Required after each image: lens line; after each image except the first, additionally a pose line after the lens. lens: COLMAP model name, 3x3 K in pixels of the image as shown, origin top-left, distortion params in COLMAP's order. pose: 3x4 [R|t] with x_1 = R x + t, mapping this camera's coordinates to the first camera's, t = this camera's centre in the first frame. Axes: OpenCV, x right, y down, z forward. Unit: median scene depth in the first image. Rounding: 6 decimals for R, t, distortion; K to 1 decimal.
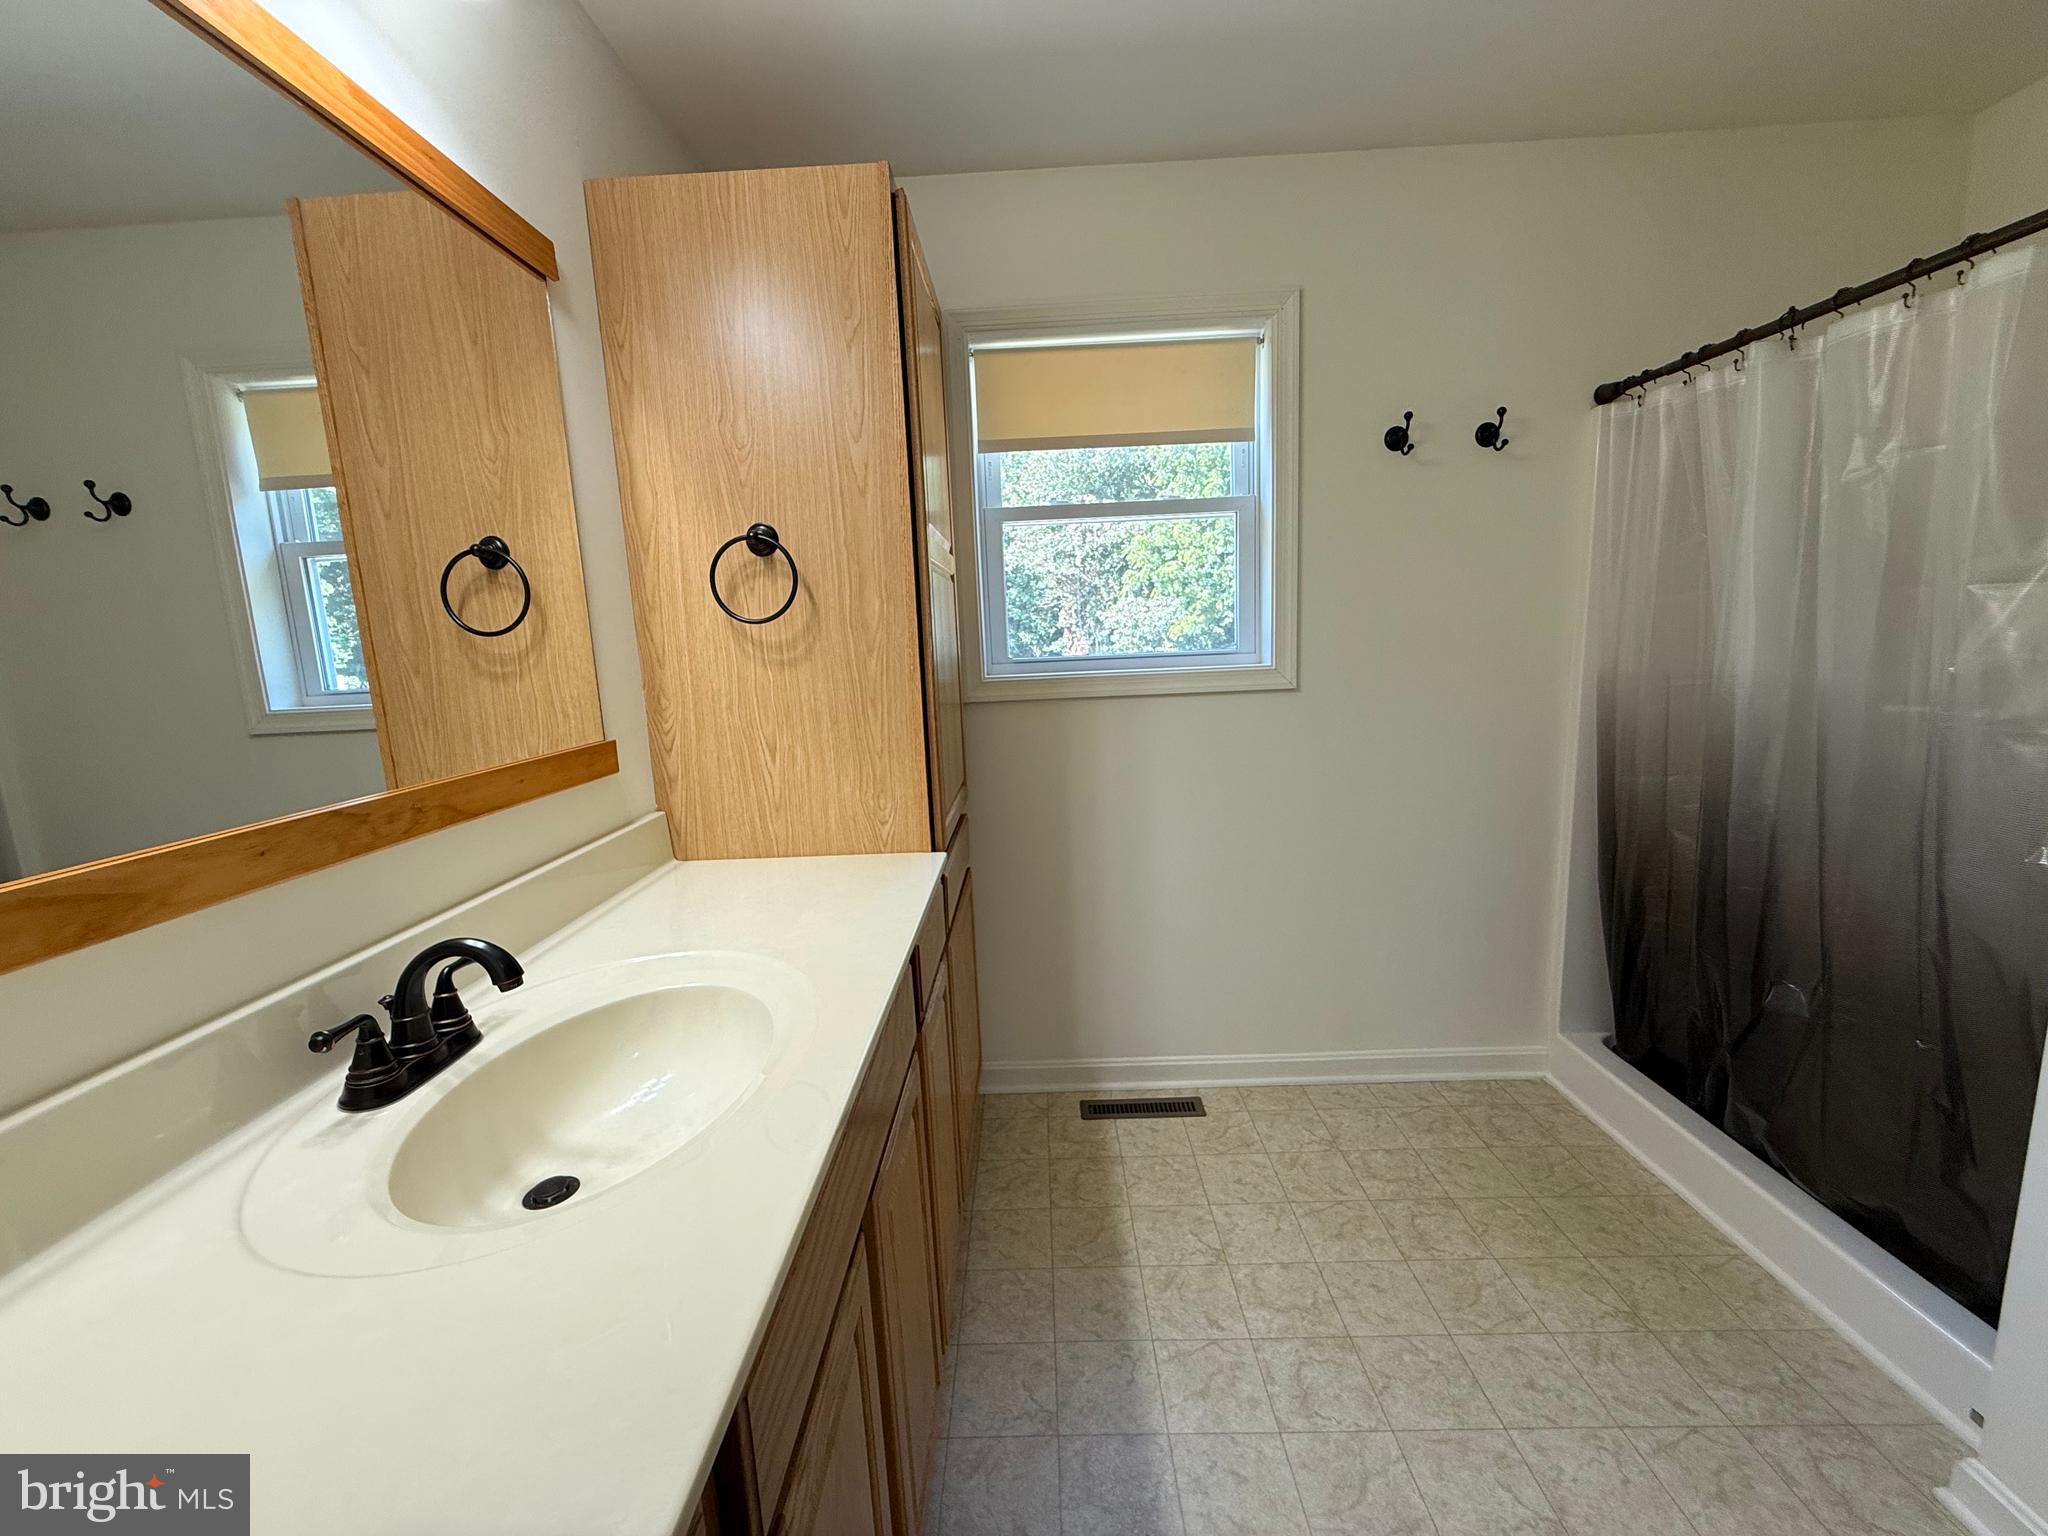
lens RADIAL K [[820.9, 0, 1013.5], [0, 820.9, 771.9], [0, 0, 1]] dist [0.000037, 0.000680]
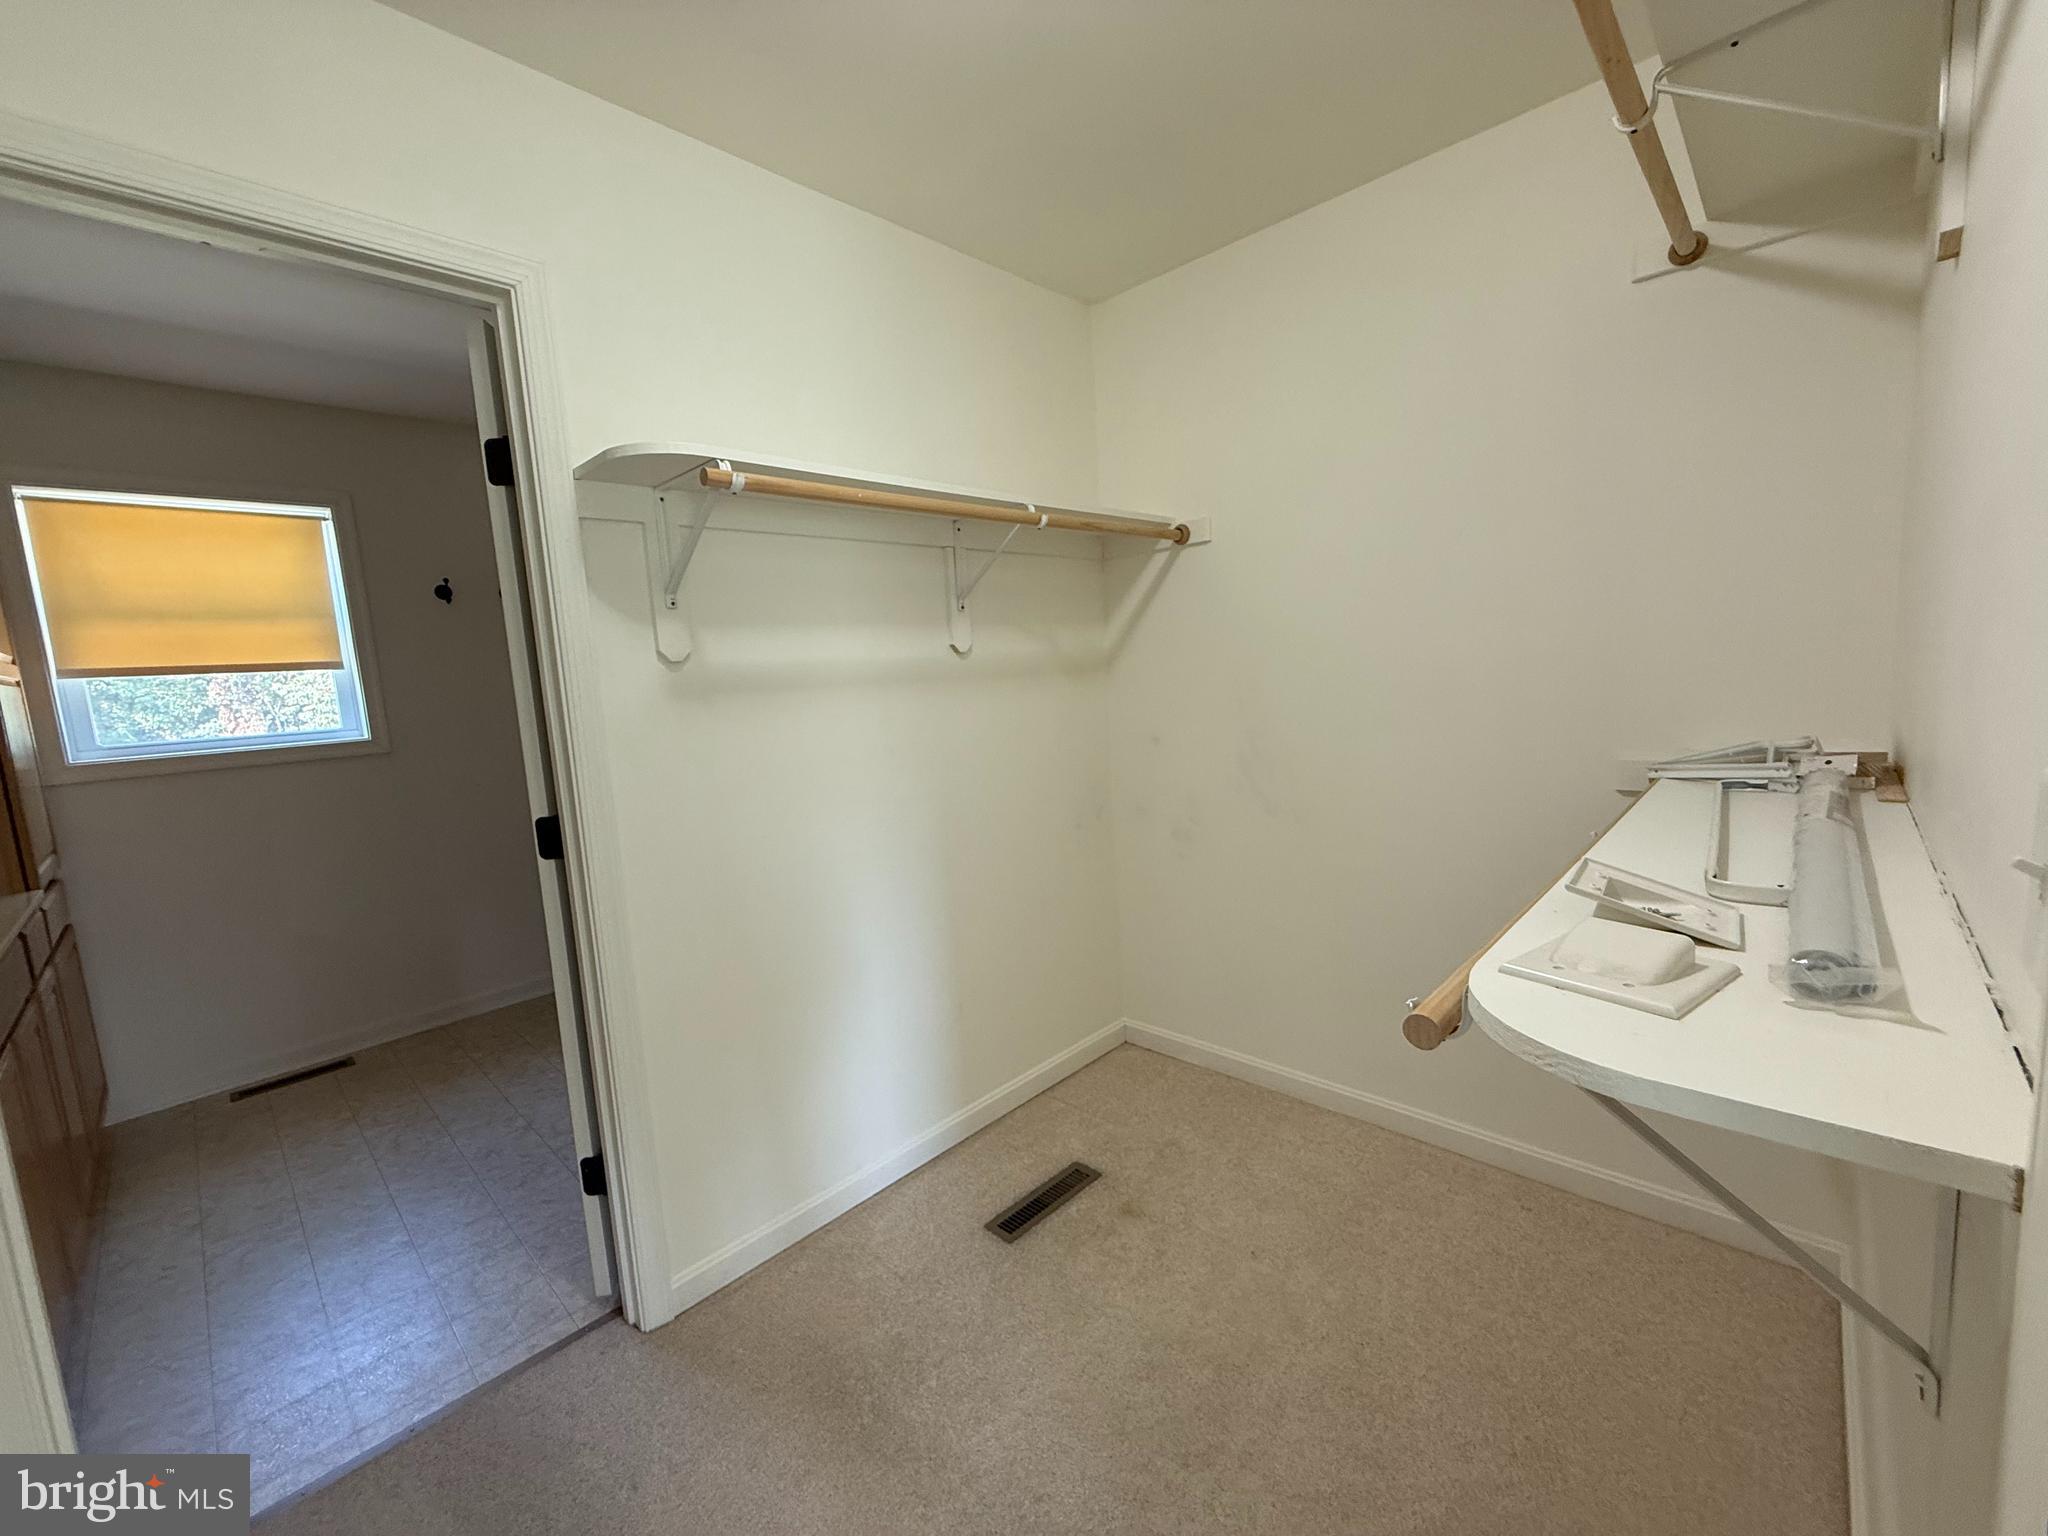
lens RADIAL K [[820.9, 0, 1013.5], [0, 820.9, 771.9], [0, 0, 1]] dist [0.000037, 0.000680]
pose [[0.680778, -0.090913, 0.726826, 0.028300], [0.148307, 0.988824, -0.015226, 0.112712], [-0.717319, 0.118159, 0.686653, -0.750128]]
